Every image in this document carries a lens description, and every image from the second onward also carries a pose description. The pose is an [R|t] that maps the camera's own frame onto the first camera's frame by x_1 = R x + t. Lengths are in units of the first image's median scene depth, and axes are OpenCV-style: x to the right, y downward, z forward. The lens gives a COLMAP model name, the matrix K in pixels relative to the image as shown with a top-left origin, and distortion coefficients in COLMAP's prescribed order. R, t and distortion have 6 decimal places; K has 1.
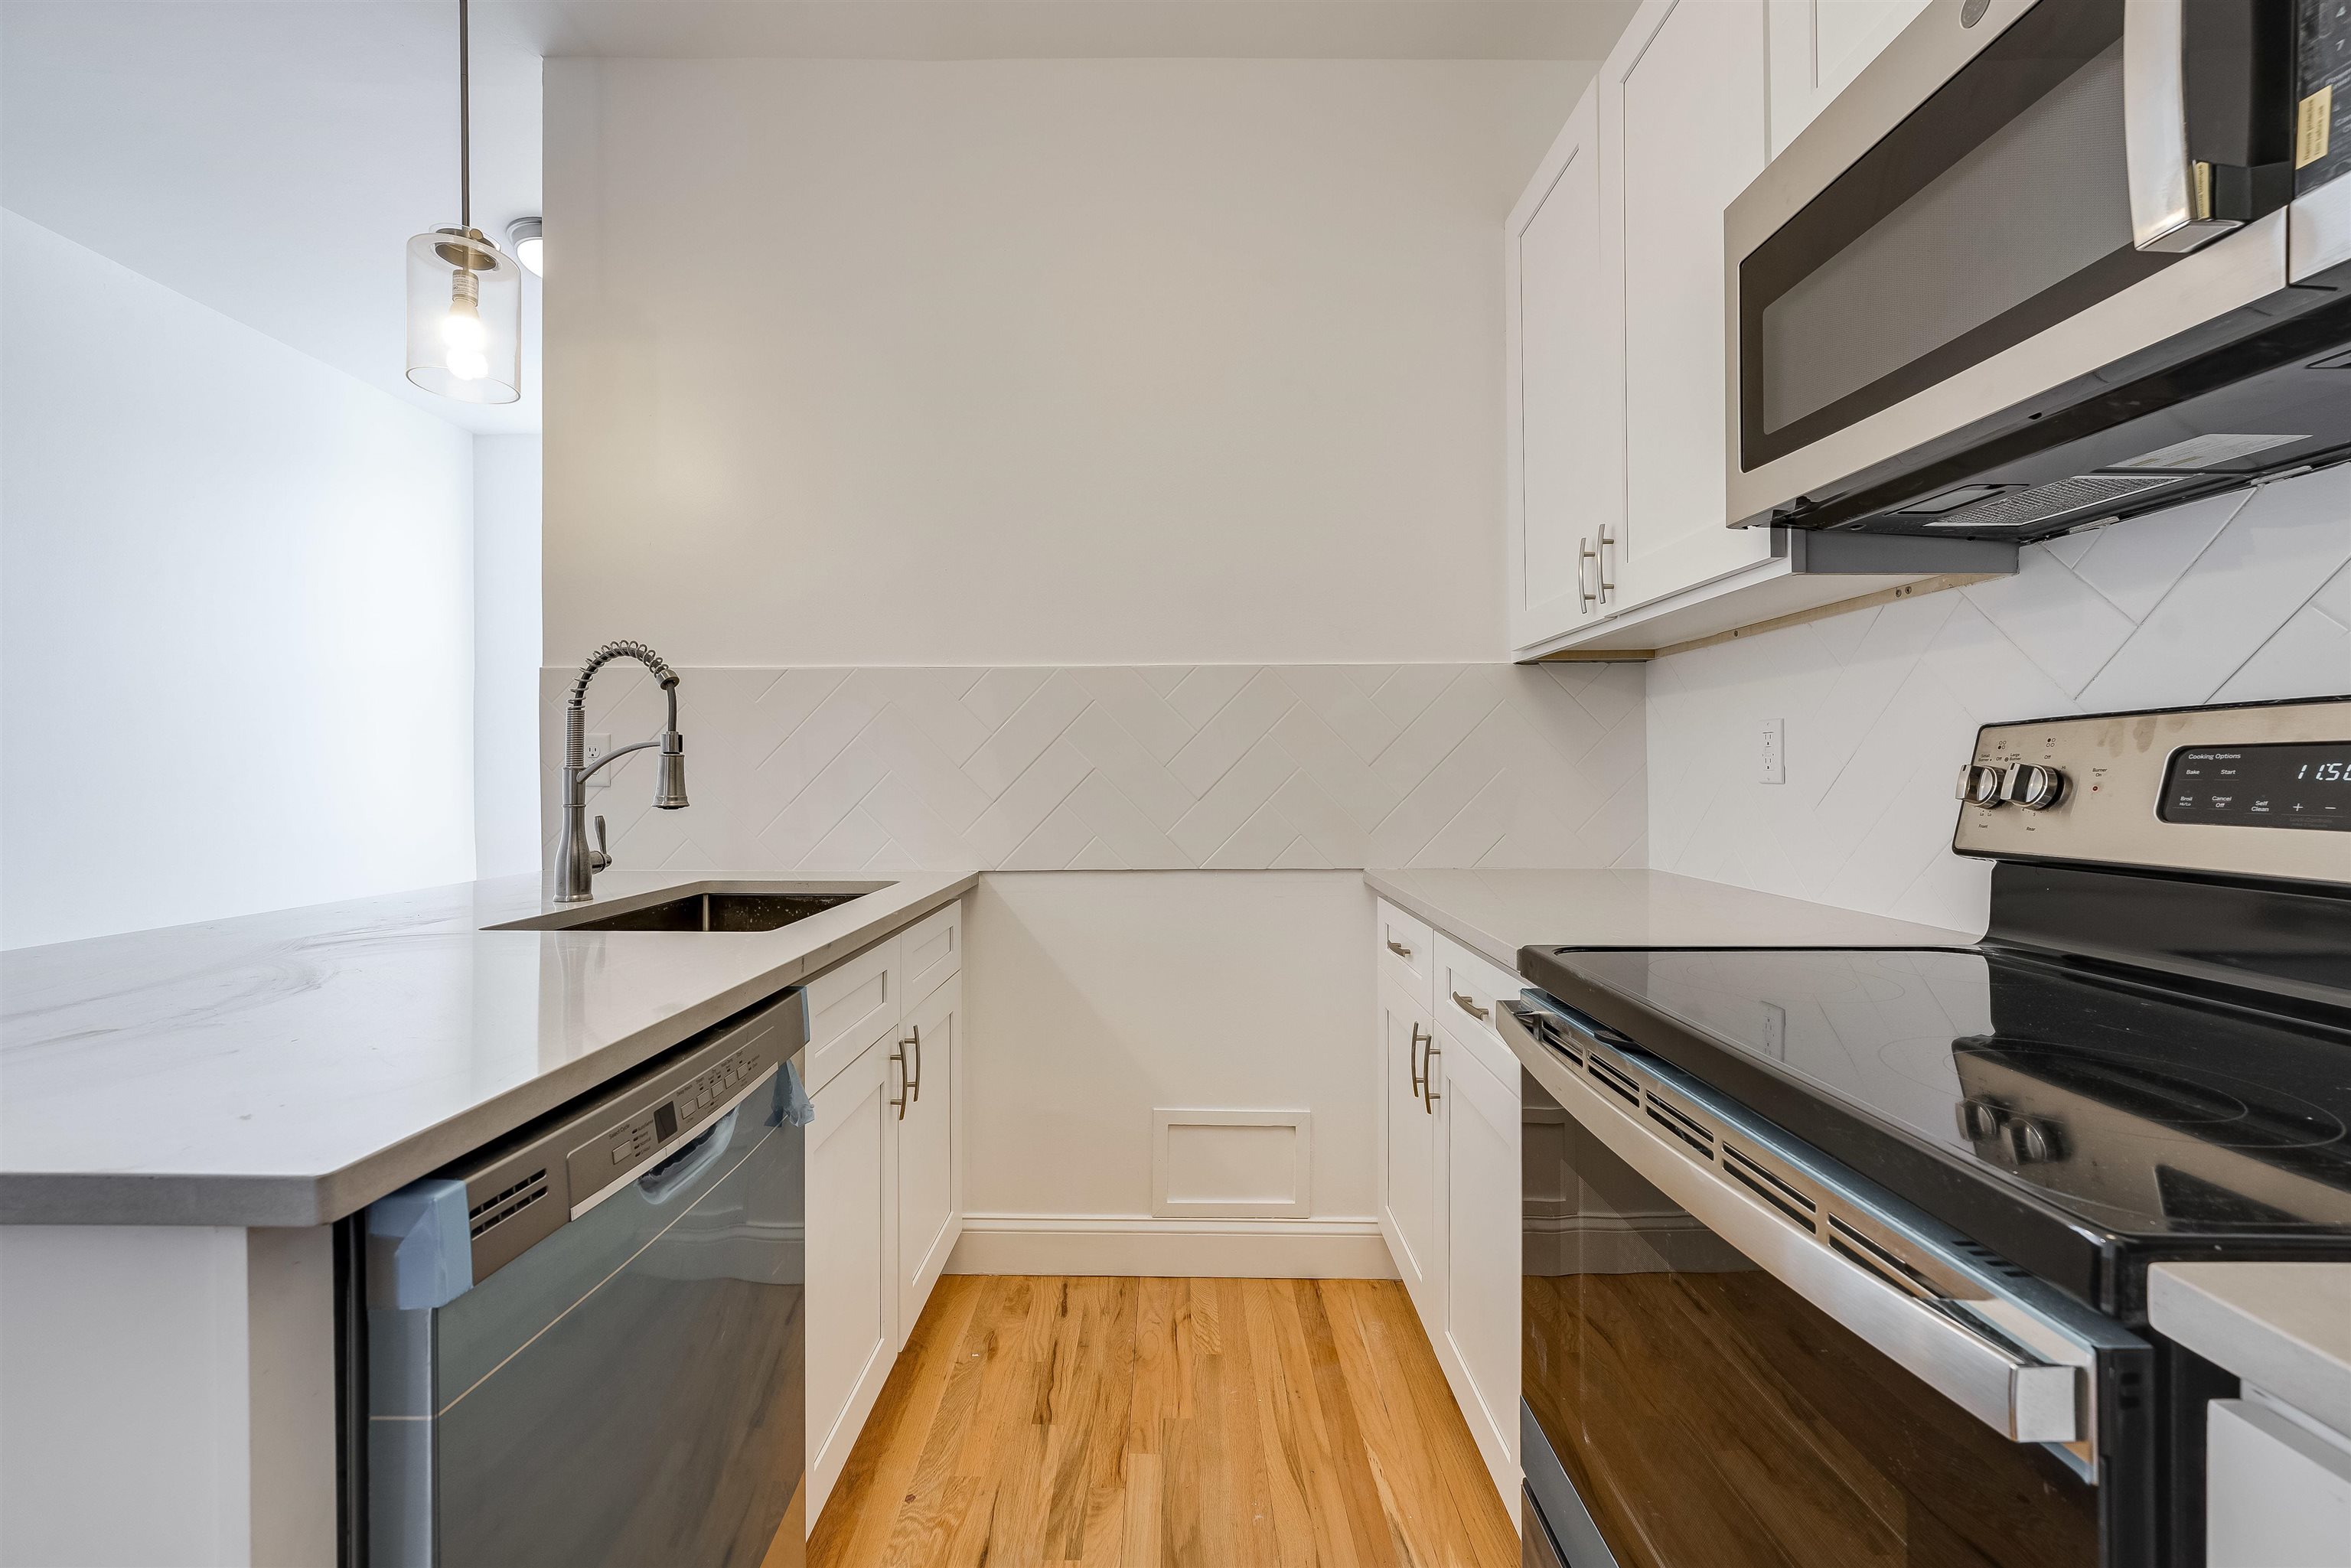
lens RADIAL K [[958.5, 0, 1159.1], [0, 958.5, 778.3], [0, 0, 1]] dist [-0.013867, 0.003007]
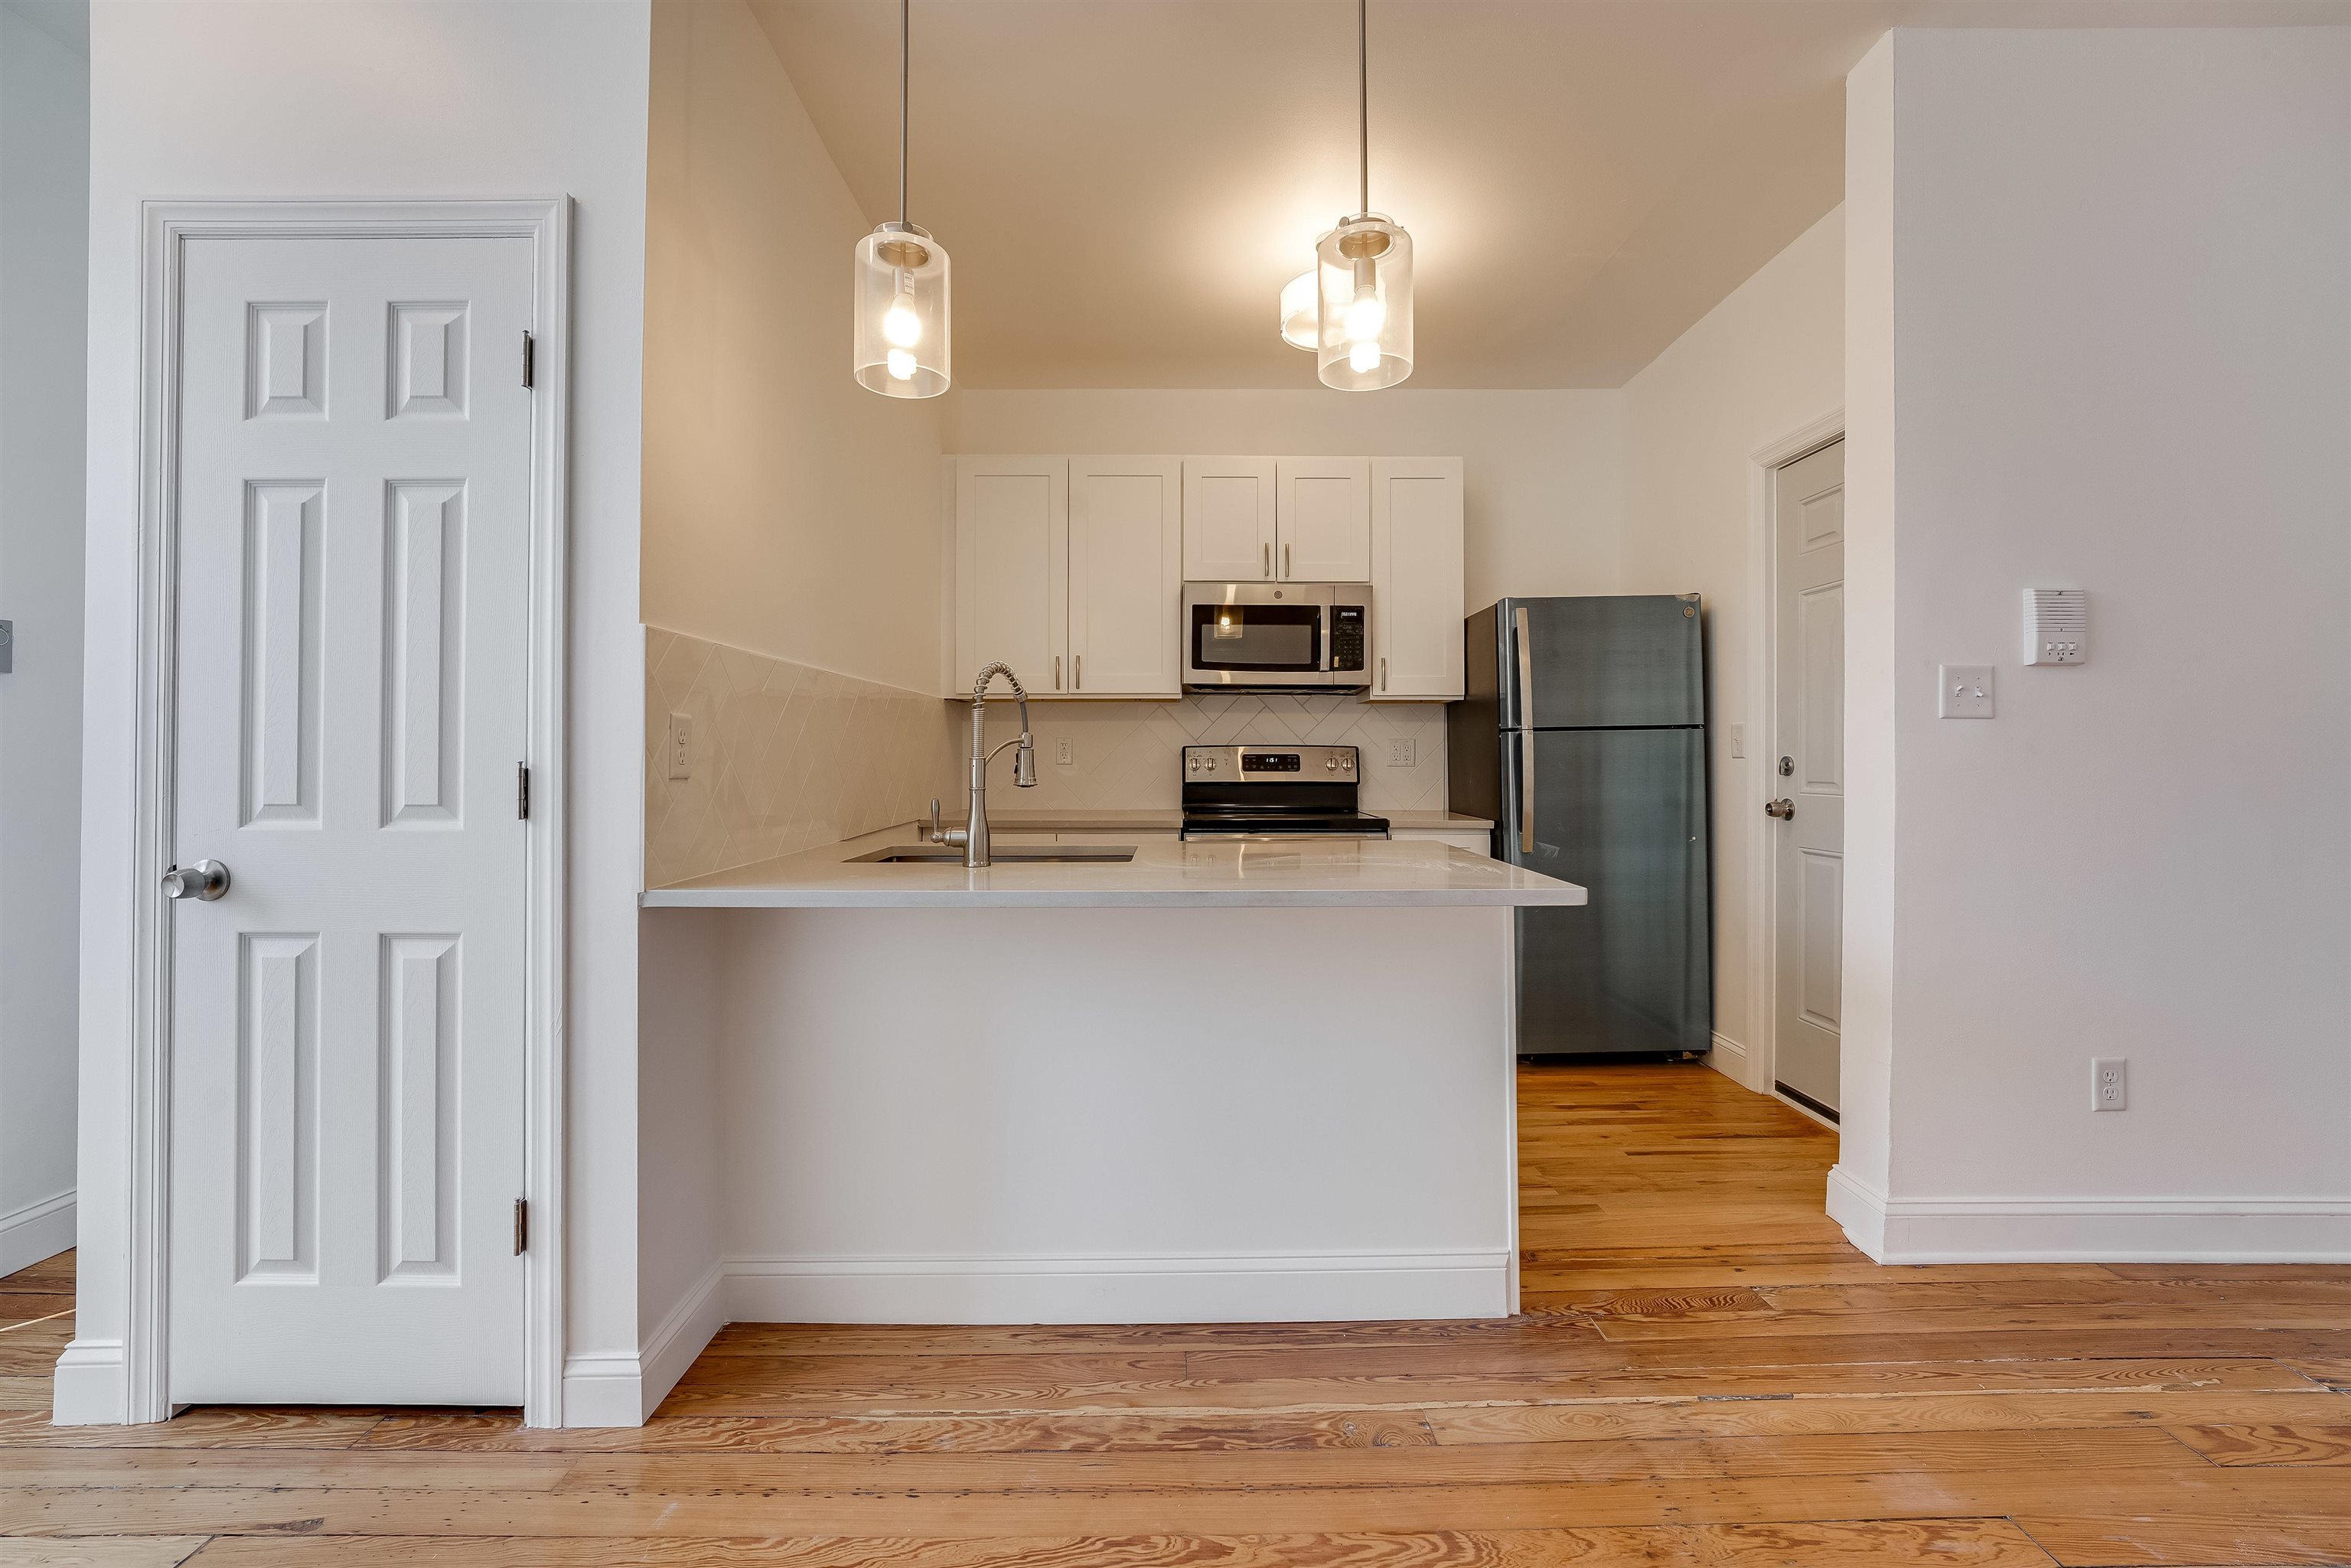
lens RADIAL K [[958.5, 0, 1181.2], [0, 958.5, 745.5], [0, 0, 1]] dist [-0.013867, 0.003007]
pose [[-0.013870, 0.012676, 0.999823, -2.906589], [0.001675, 0.999919, -0.012654, -0.016903], [-0.999902, 0.001499, -0.013890, 1.174578]]
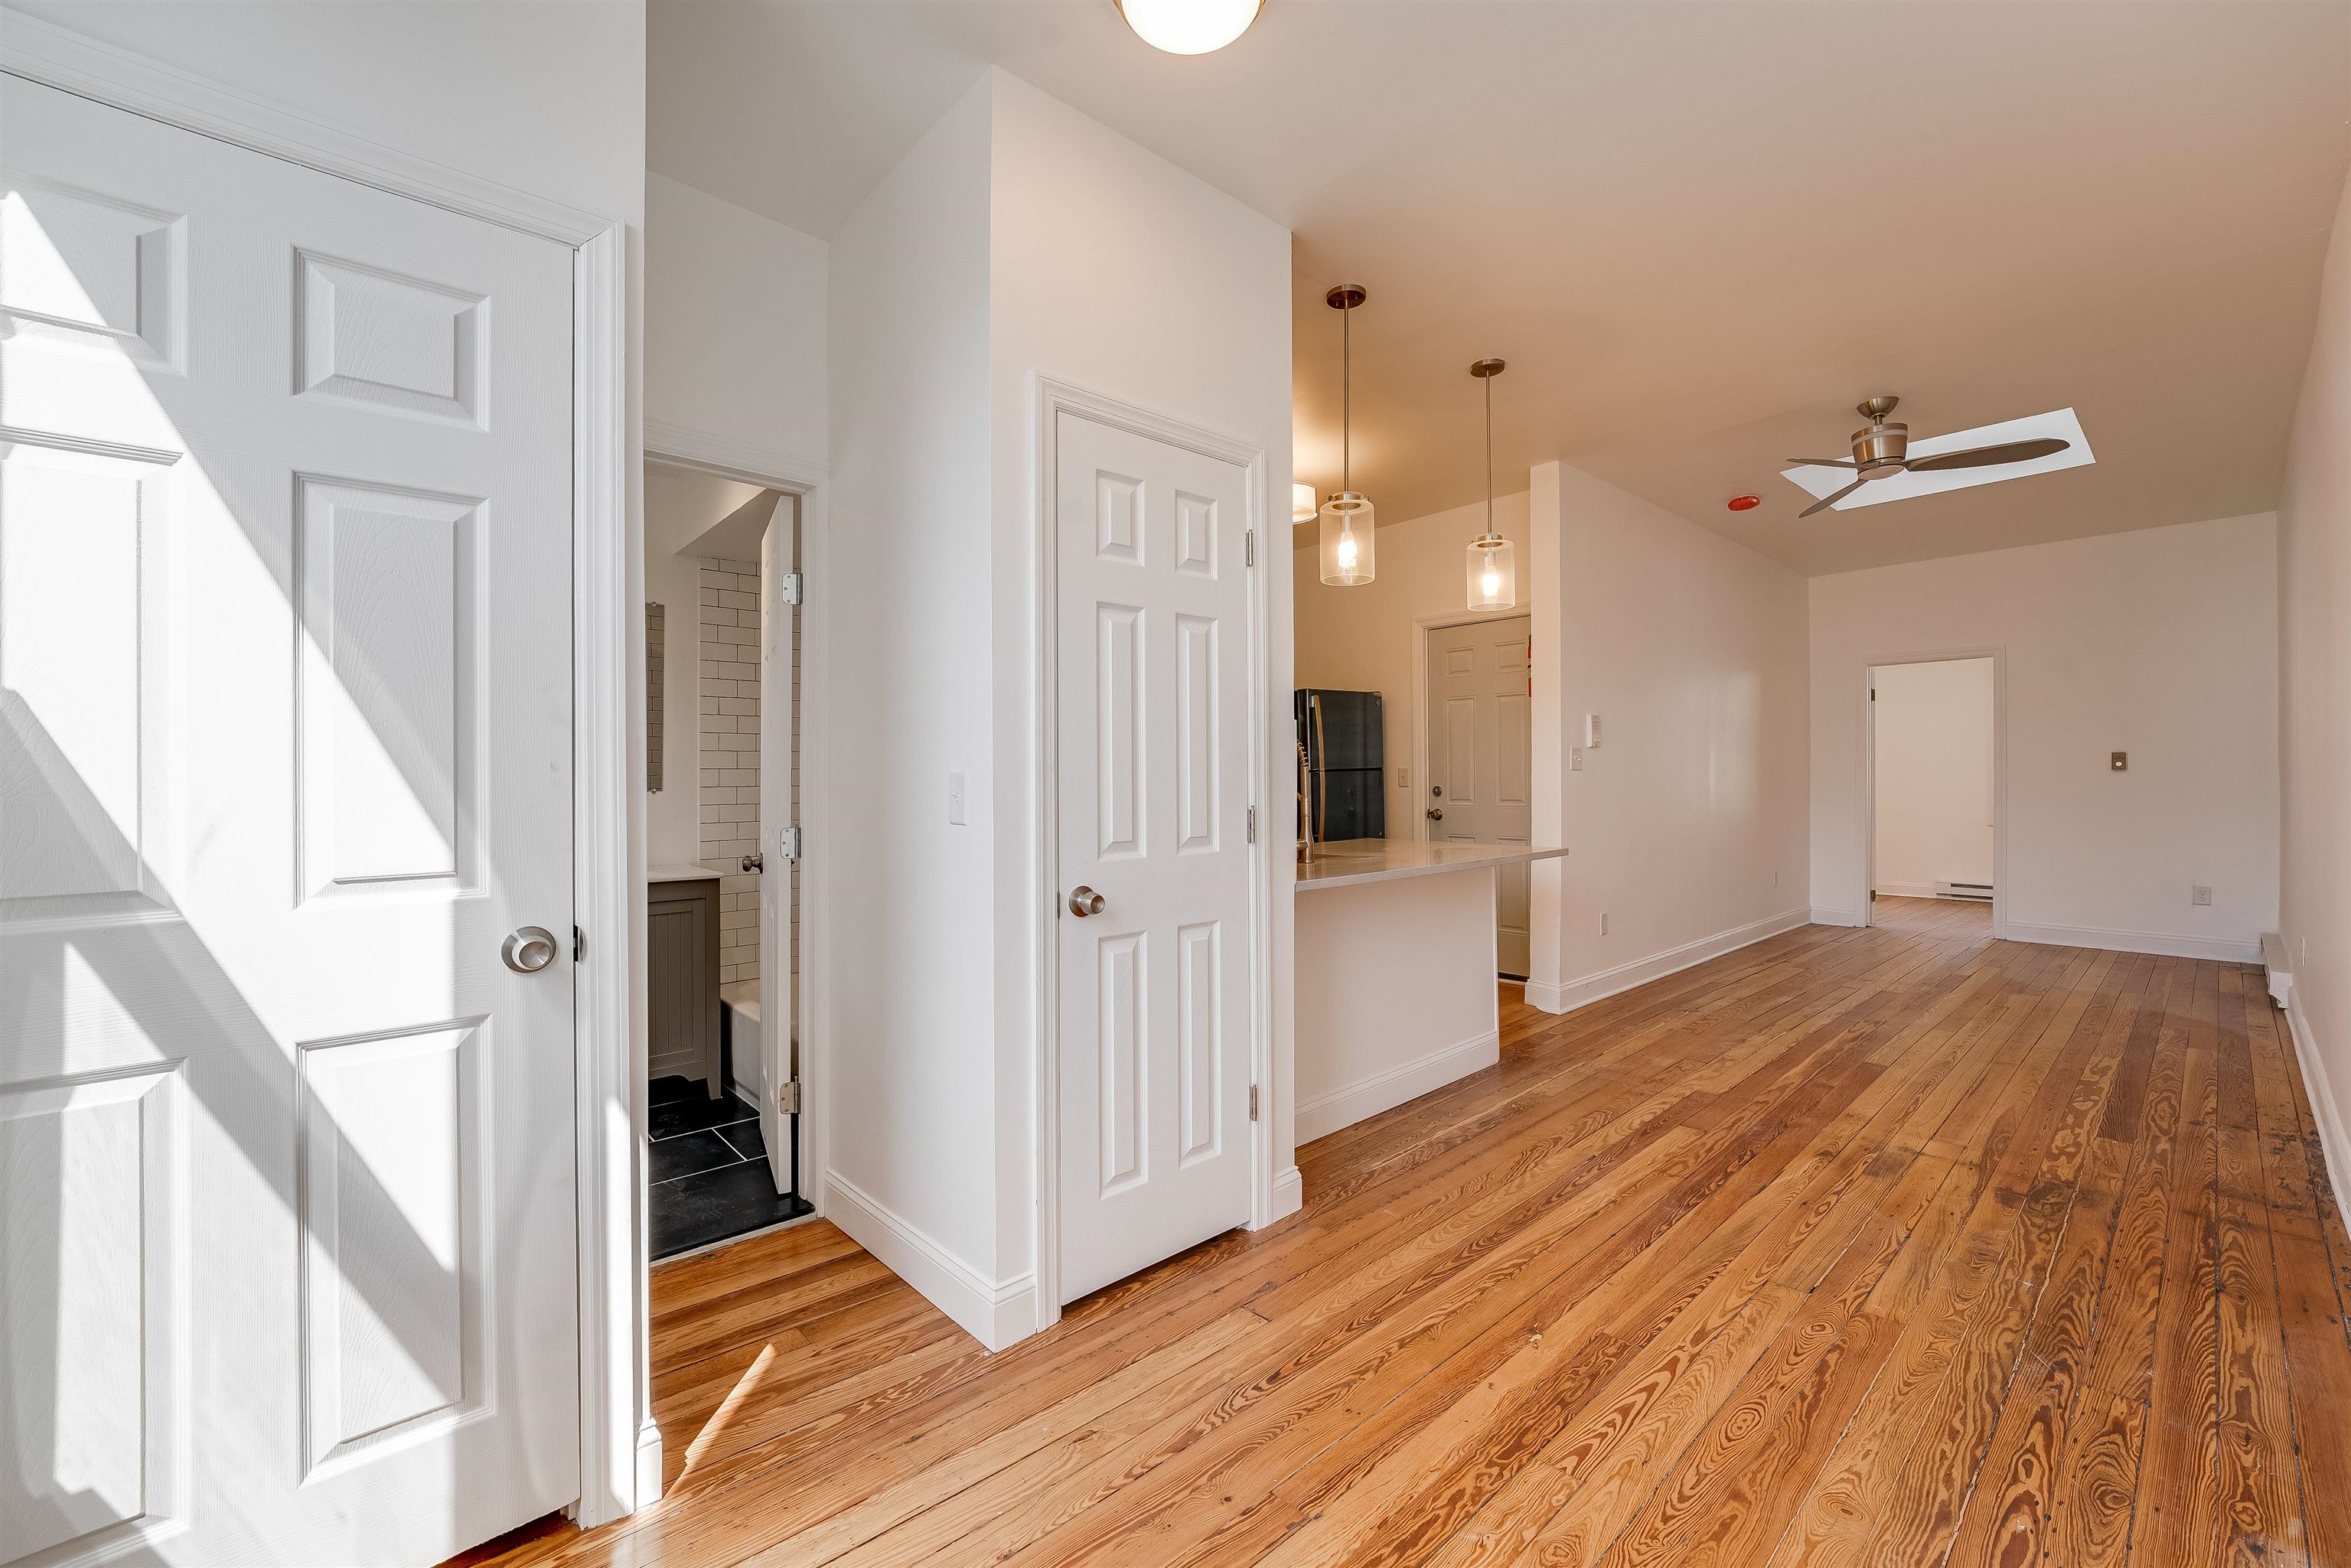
lens RADIAL K [[958.5, 0, 1167.2], [0, 958.5, 769.2], [0, 0, 1]] dist [-0.013867, 0.003007]
pose [[-0.675269, 0.009084, 0.737516, -2.999298], [0.009494, 0.999948, -0.003624, -0.104669], [-0.737511, 0.004555, -0.675320, 4.080536]]
